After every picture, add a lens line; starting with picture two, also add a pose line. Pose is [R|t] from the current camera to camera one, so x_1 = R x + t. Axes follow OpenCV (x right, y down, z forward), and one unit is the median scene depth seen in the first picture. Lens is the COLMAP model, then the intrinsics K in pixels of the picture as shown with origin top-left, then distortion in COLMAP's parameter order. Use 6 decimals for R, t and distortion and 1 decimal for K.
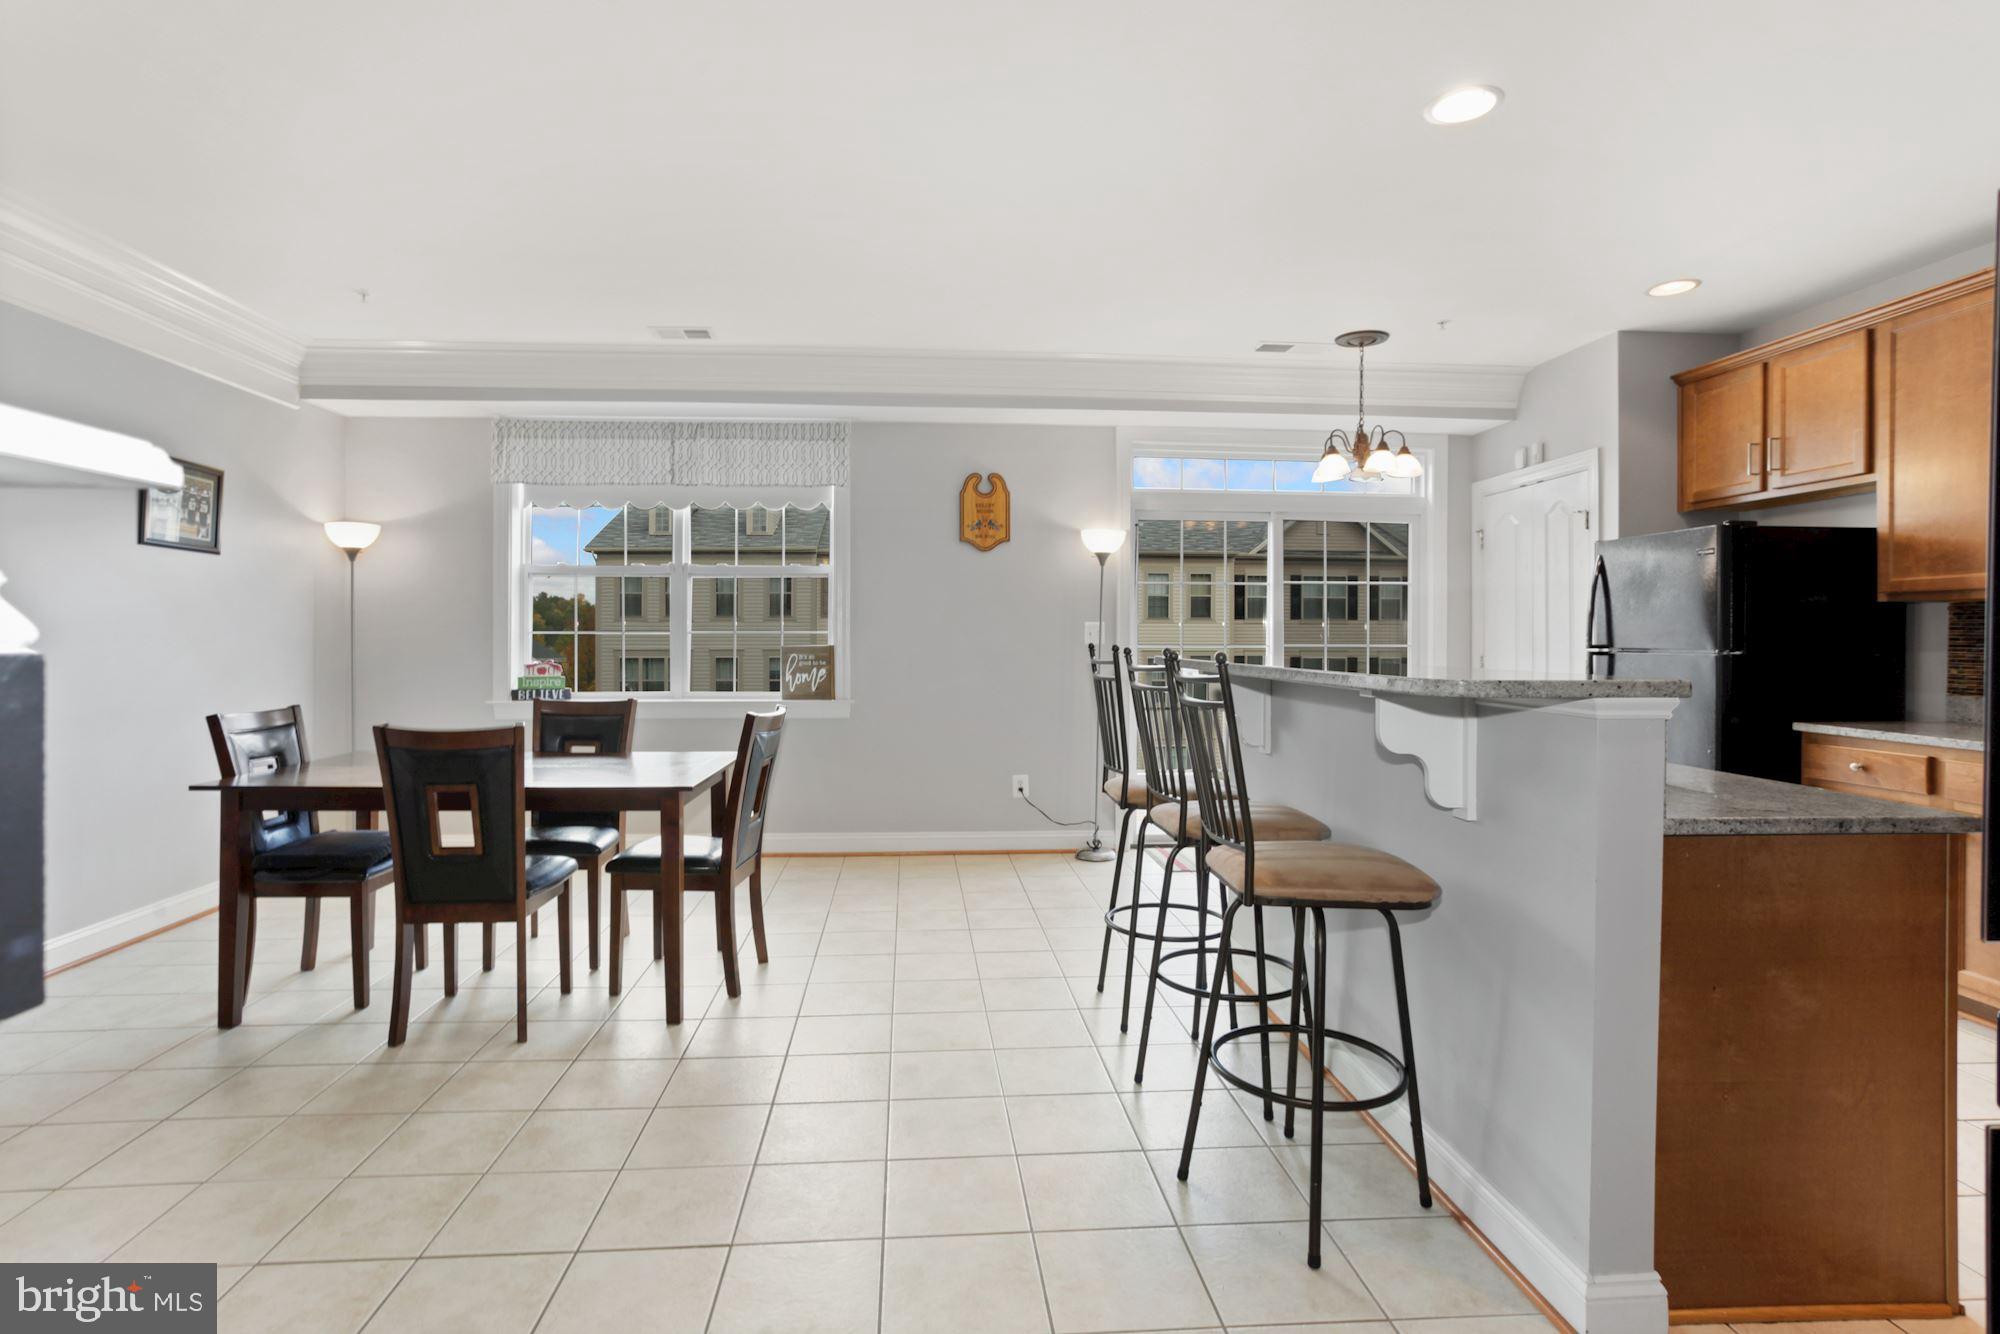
lens RADIAL K [[1003.1, 0, 989.4], [0, 1003.1, 653.8], [0, 0, 1]] dist [-0.034323, 0.029436]
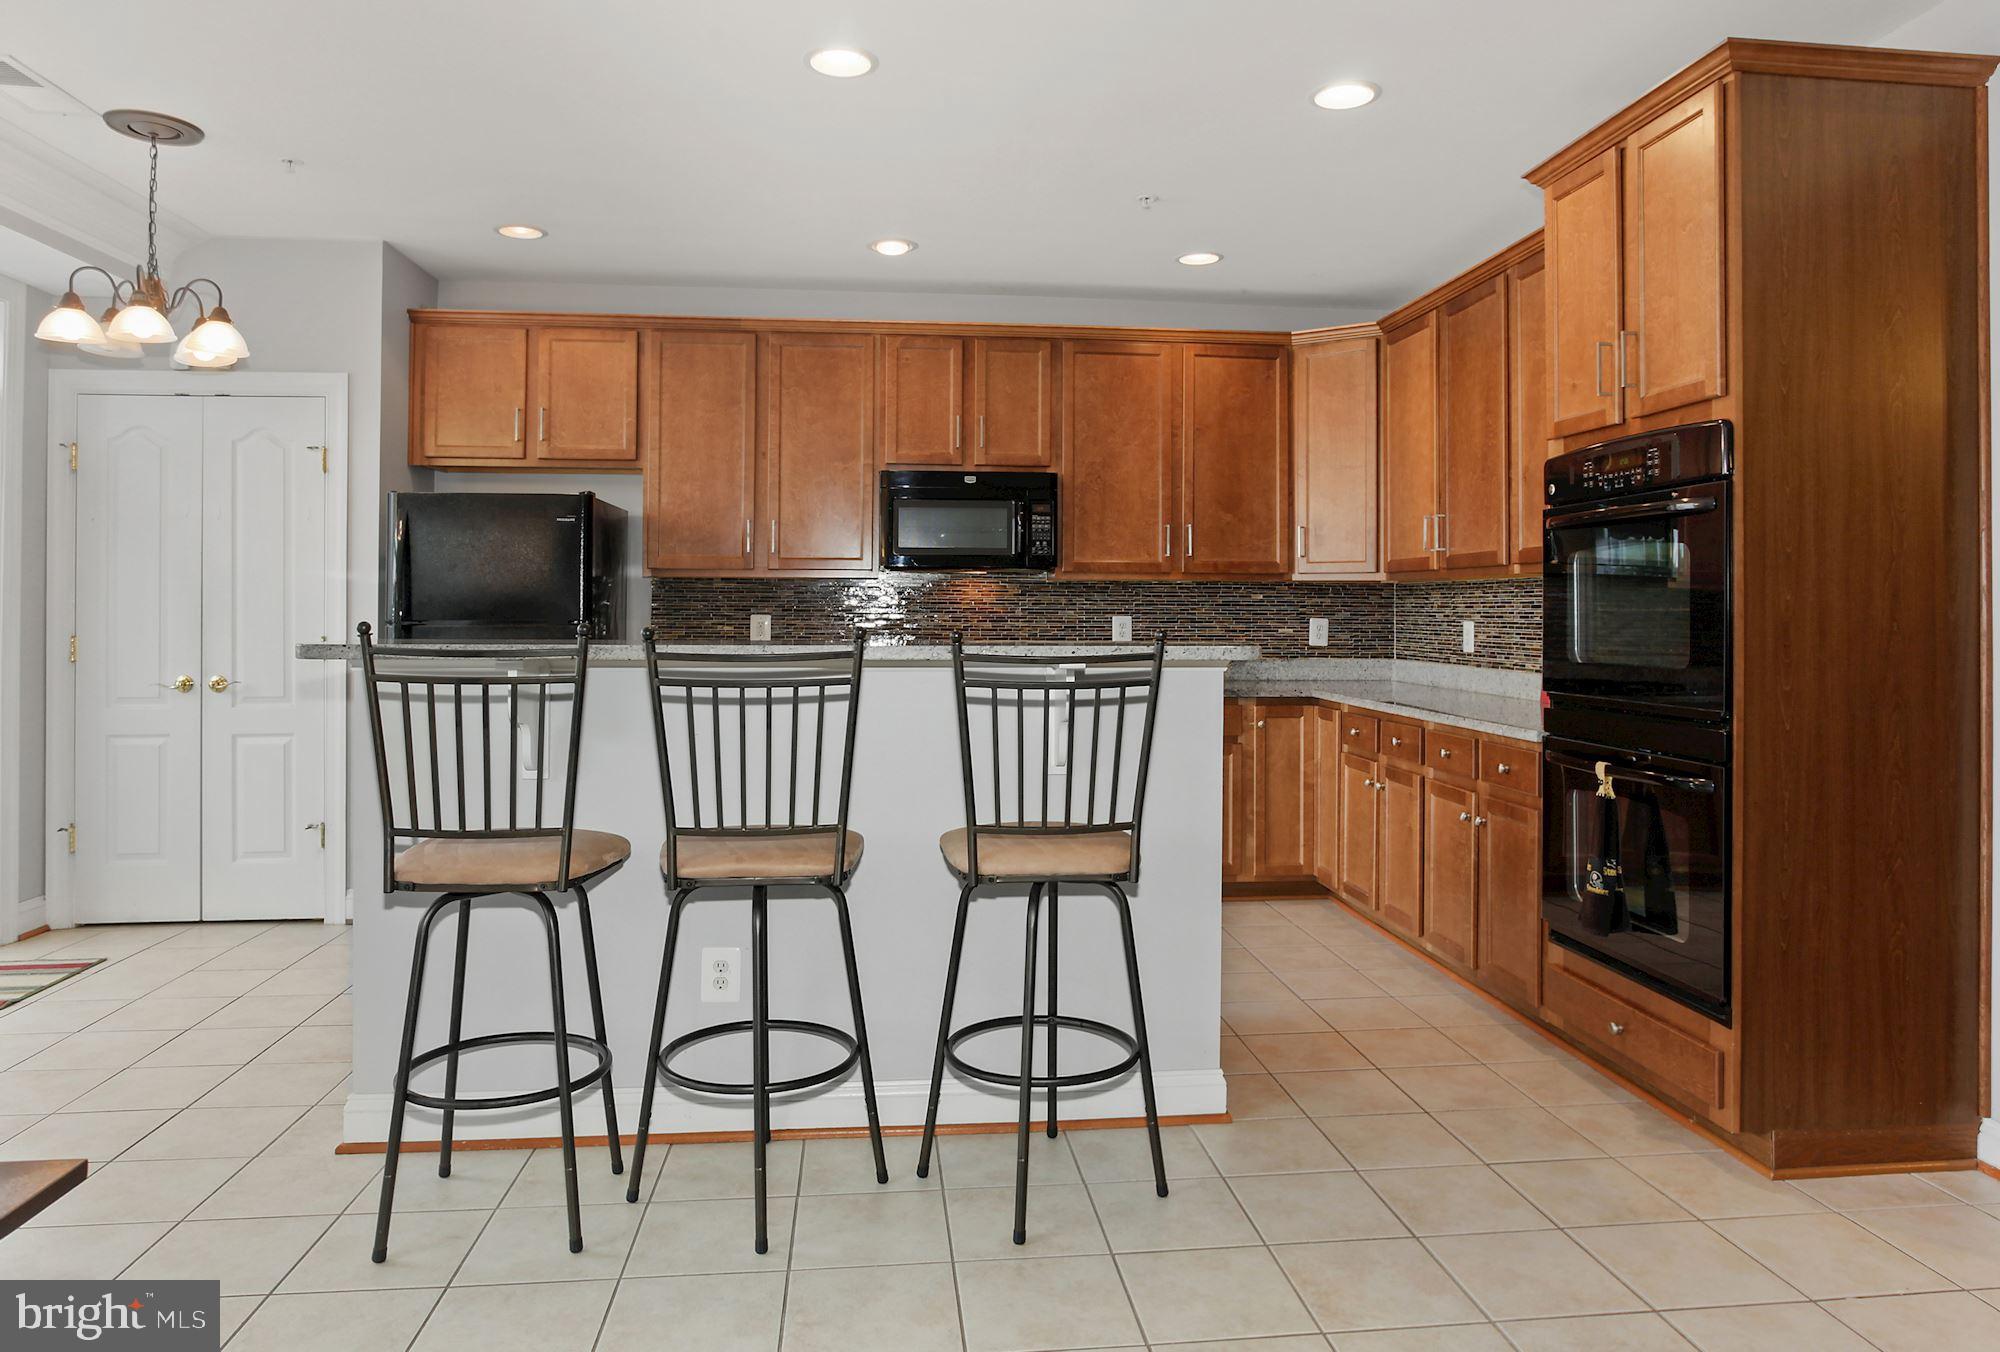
lens RADIAL K [[1250.6, 0, 995.9], [0, 1250.6, 613.9], [0, 0, 1]] dist [-0.055999, 0.059764]
pose [[-0.018275, -0.011744, 0.999764, -0.378844], [0.014685, 0.999820, 0.012013, -0.014779], [-0.999725, 0.014901, -0.018099, 0.460247]]
